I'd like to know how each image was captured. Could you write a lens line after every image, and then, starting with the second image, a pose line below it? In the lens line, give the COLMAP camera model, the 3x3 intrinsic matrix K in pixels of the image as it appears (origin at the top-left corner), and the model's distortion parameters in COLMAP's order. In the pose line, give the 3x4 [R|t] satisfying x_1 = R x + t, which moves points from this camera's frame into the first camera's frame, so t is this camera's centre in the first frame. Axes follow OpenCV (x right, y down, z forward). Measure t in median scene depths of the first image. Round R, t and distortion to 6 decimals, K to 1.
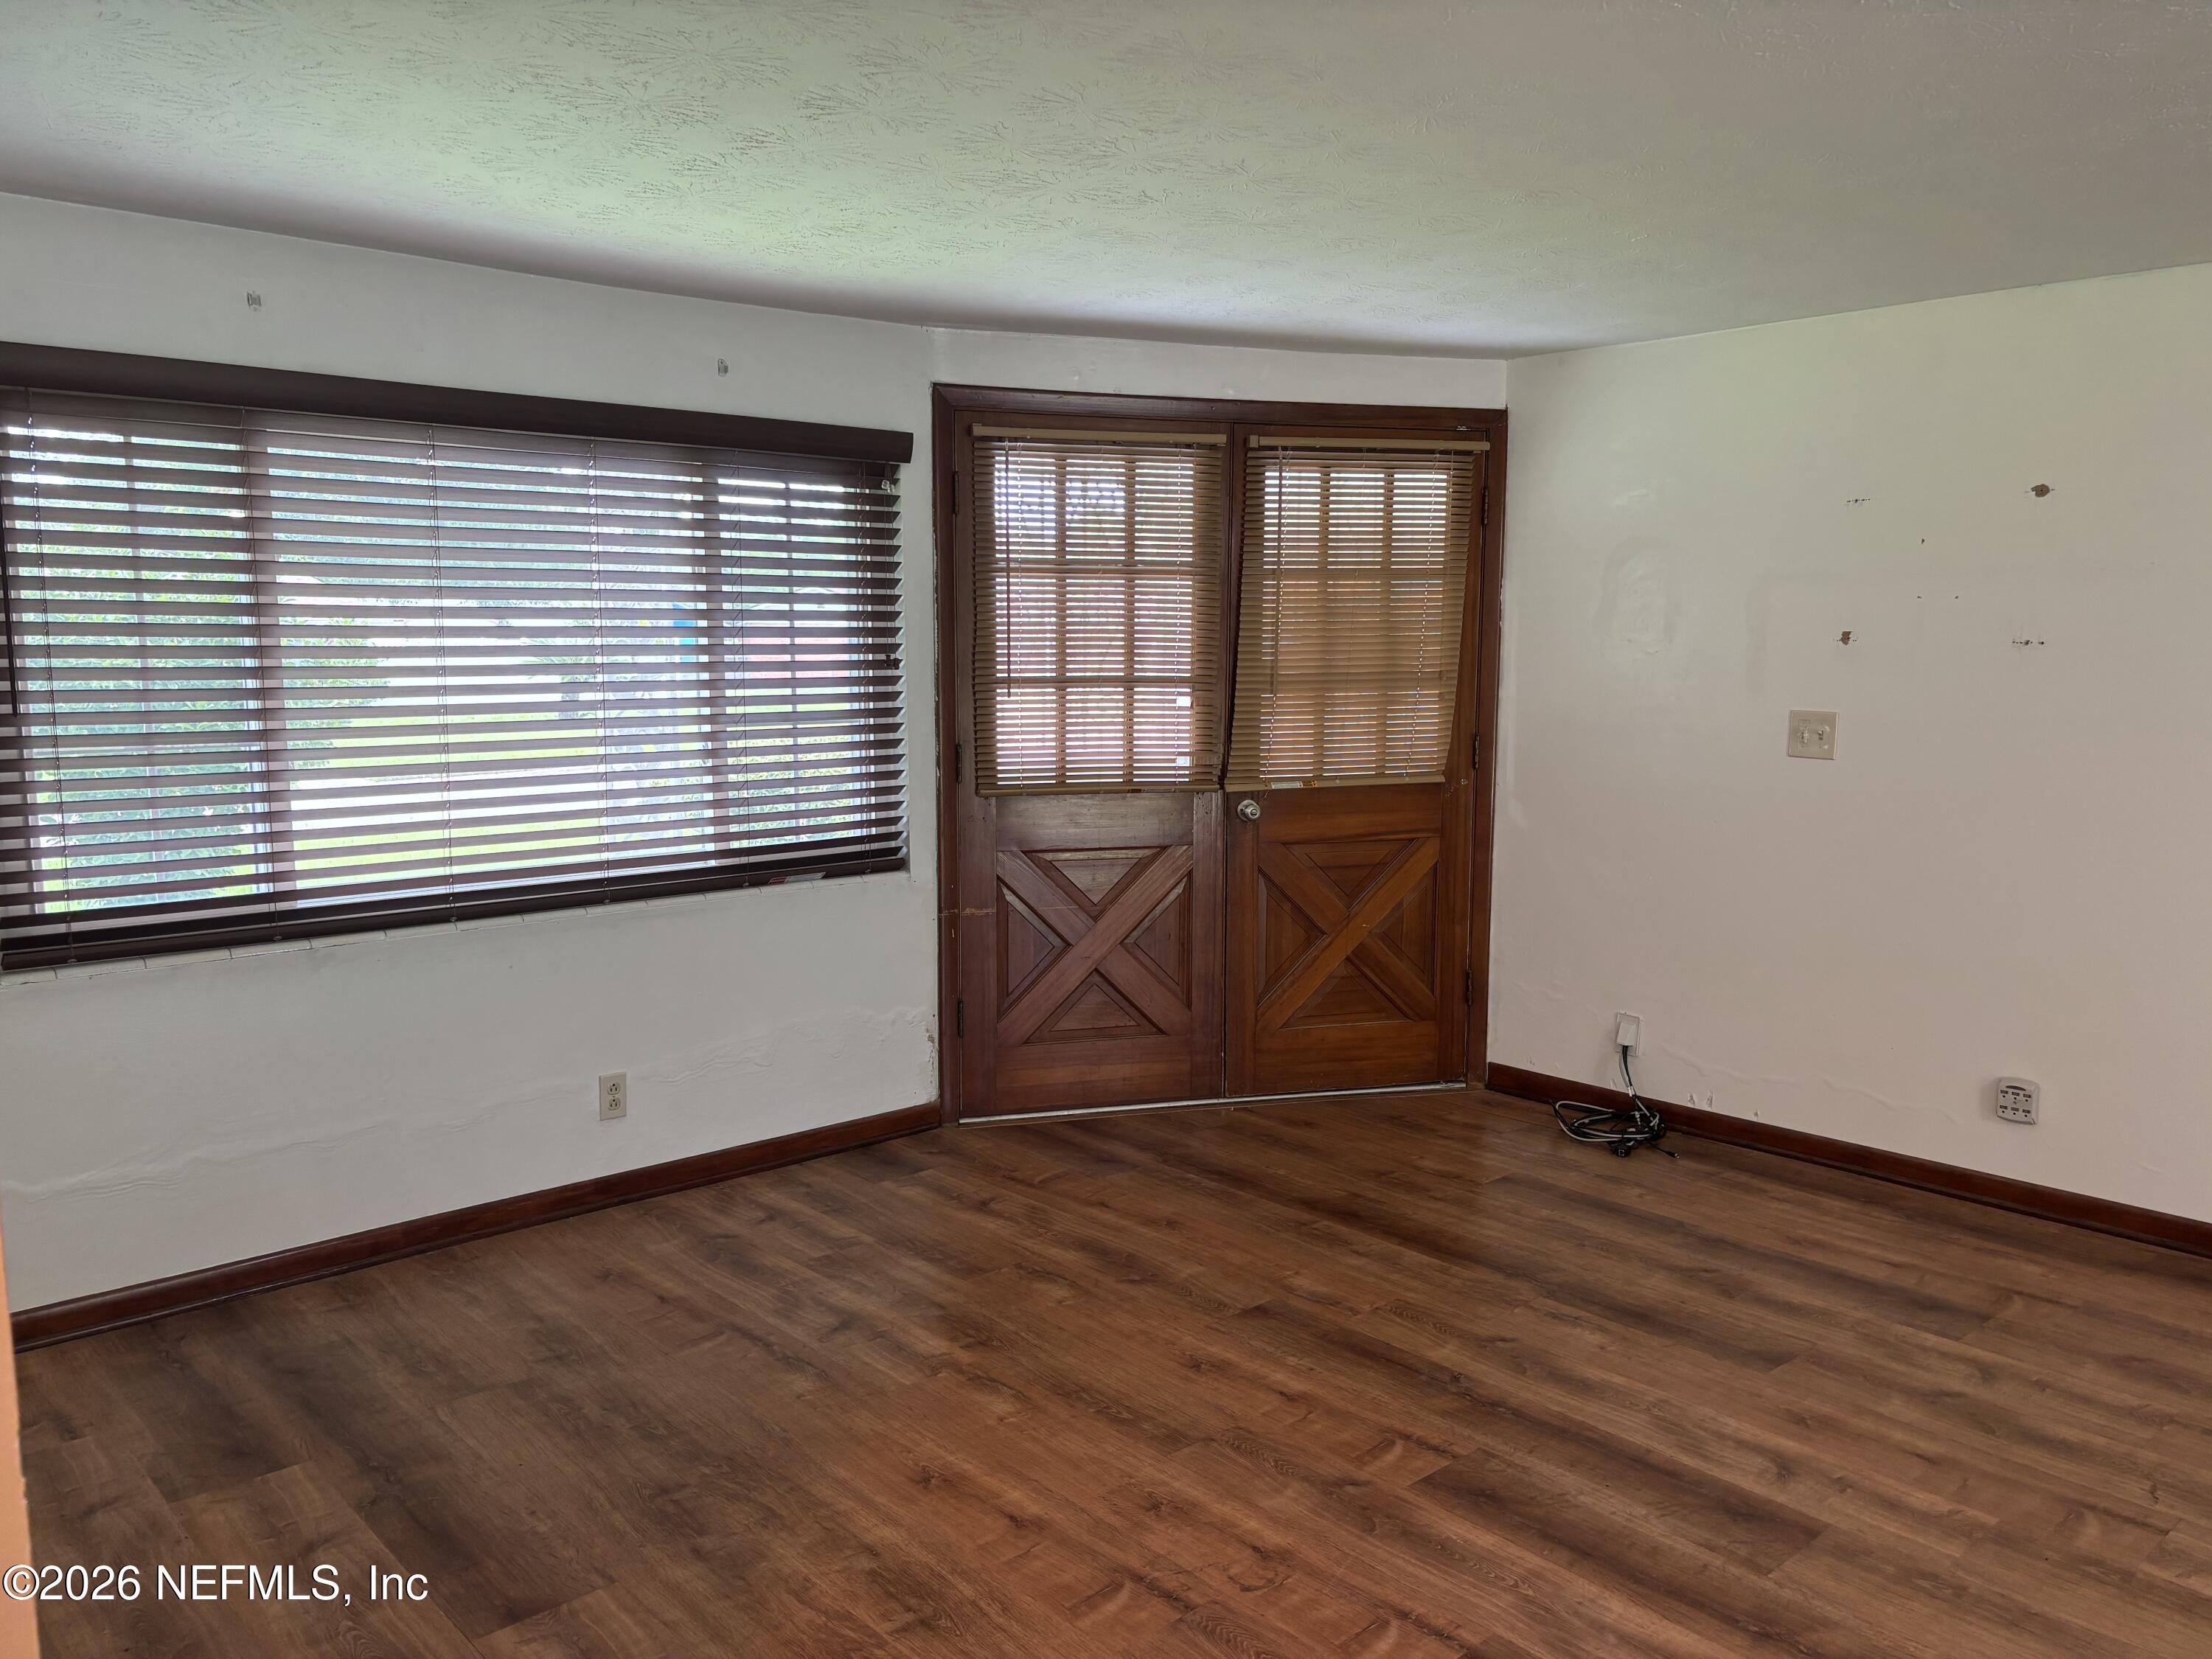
lens RADIAL K [[1673.9, 0, 1111.1], [0, 1673.9, 836.8], [0, 0, 1]] dist [0.049956, -0.056638]
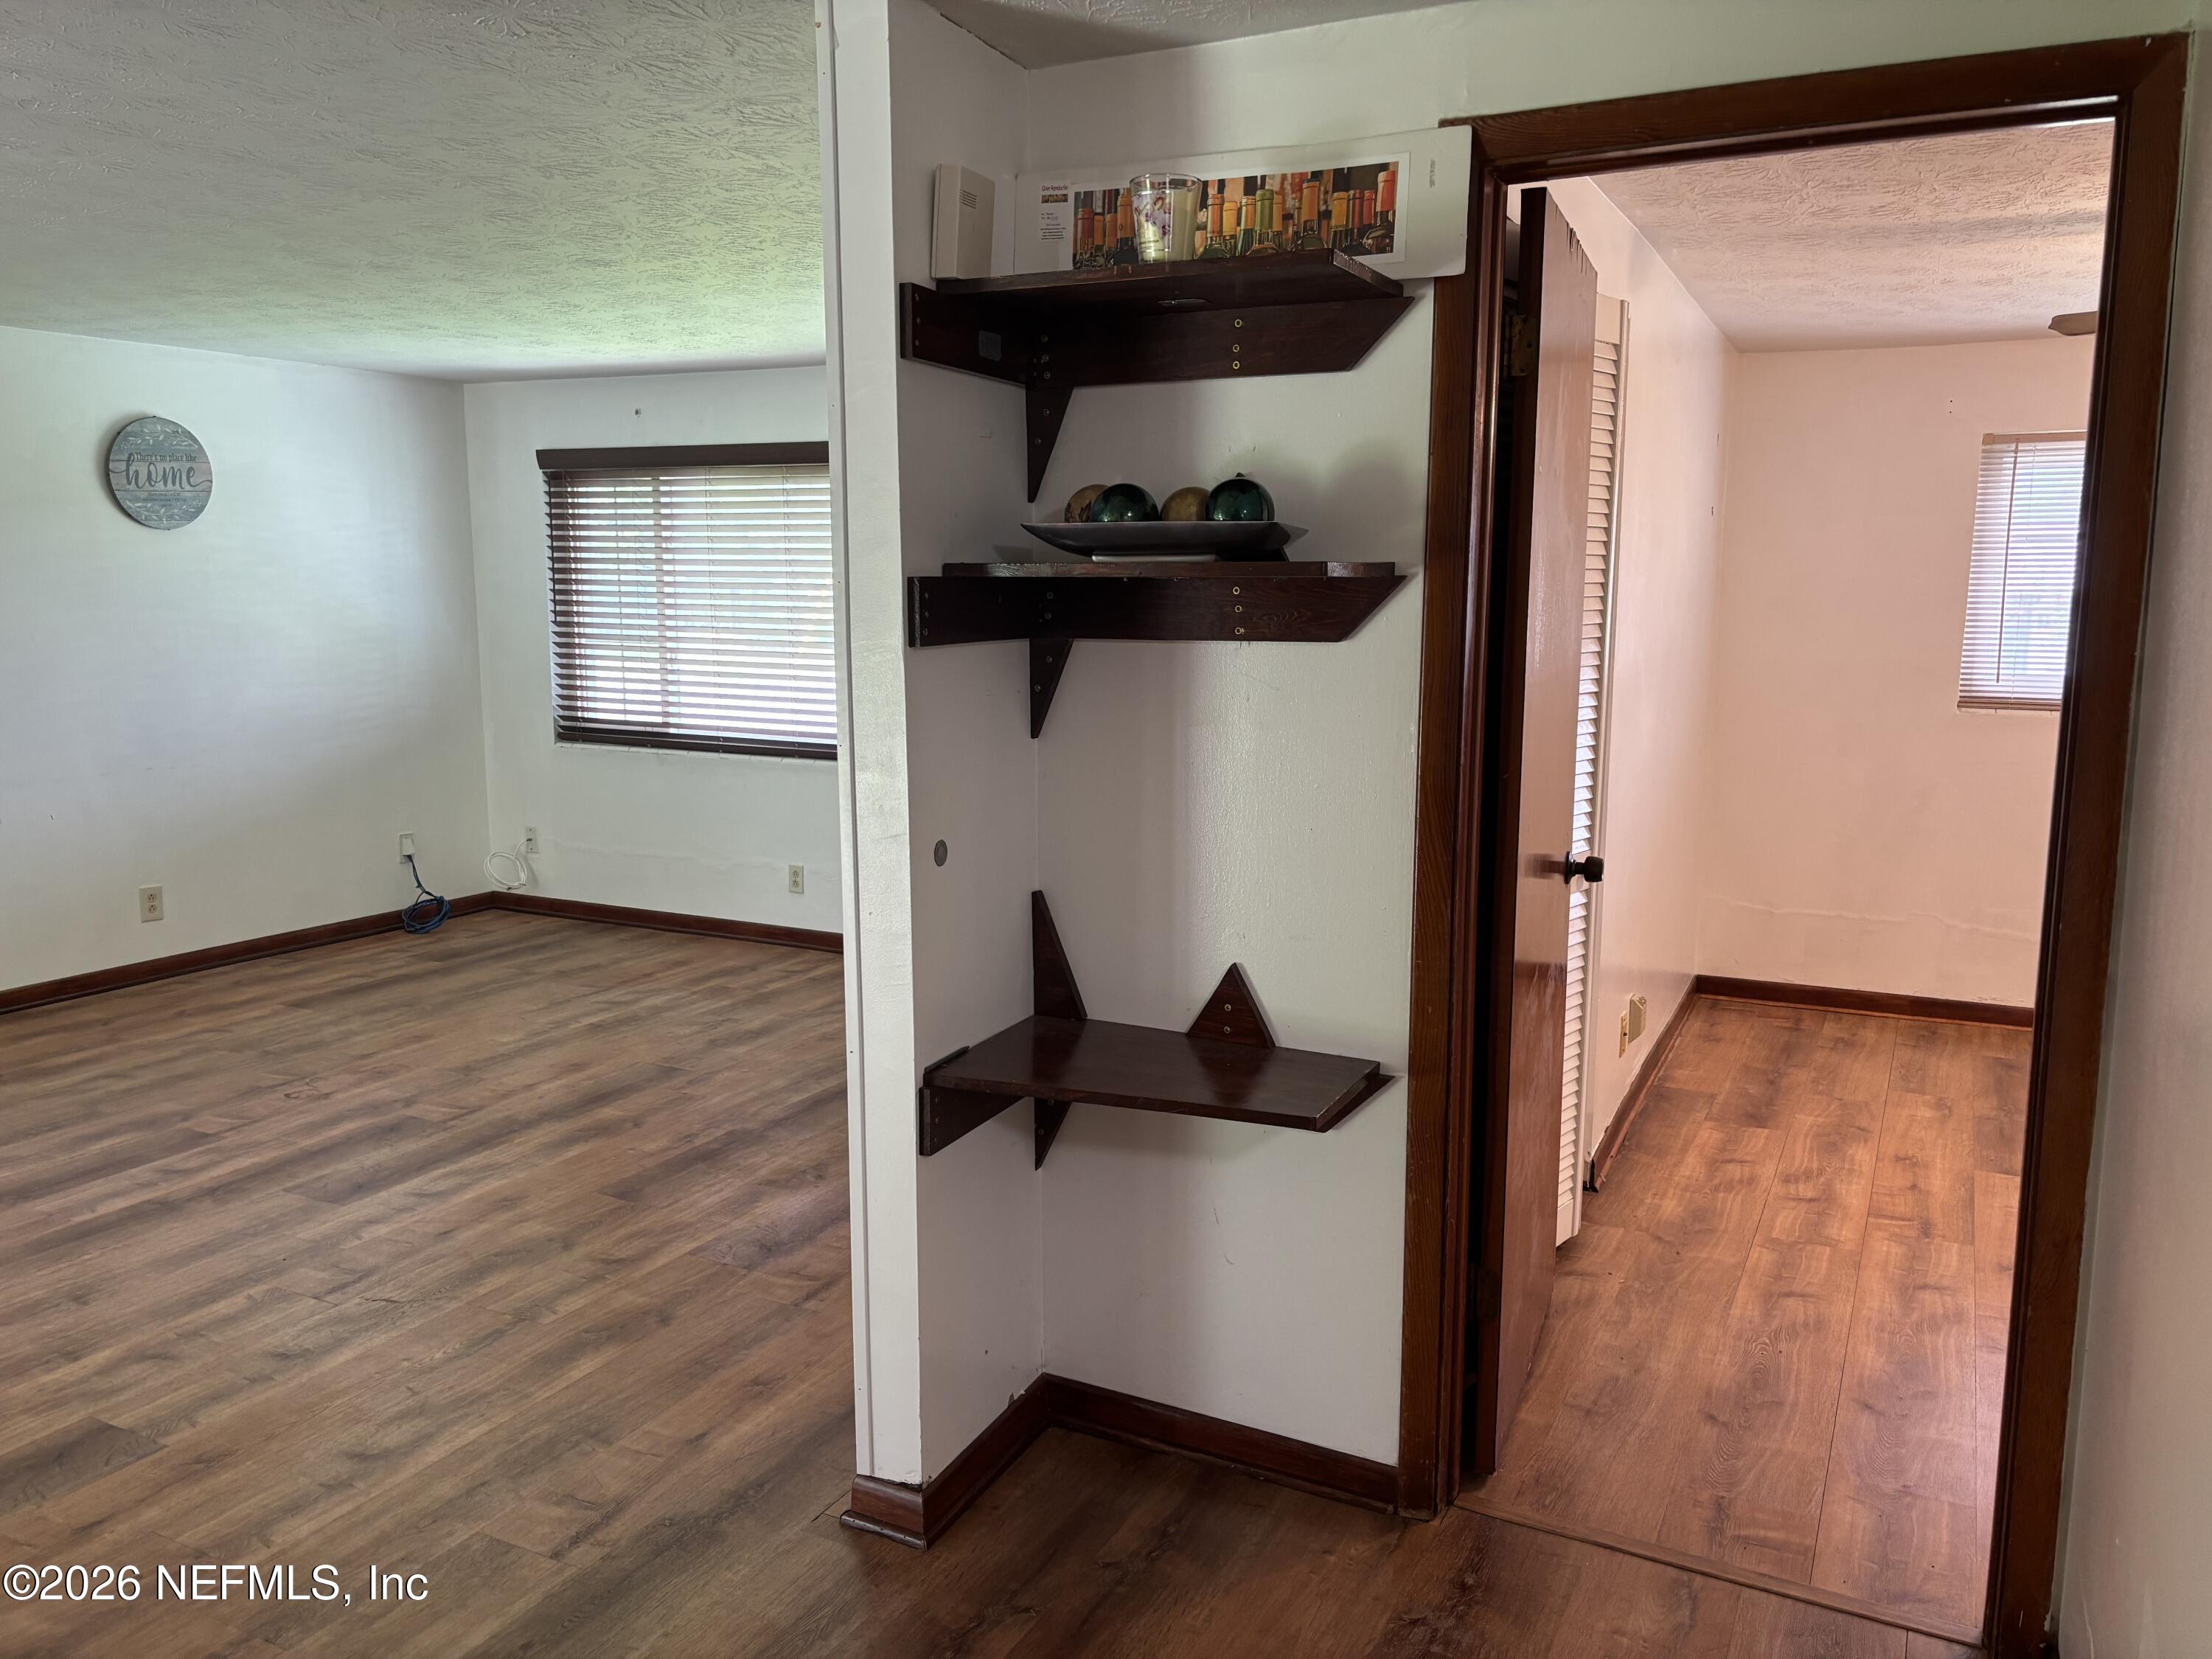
lens RADIAL K [[1673.9, 0, 1108.5], [0, 1673.9, 824.5], [0, 0, 1]] dist [0.049956, -0.056638]
pose [[0.356861, 0.138467, -0.923838, 1.730765], [-0.124889, 0.987147, 0.099714, -0.125818], [0.925772, 0.079793, 0.369568, 0.926949]]
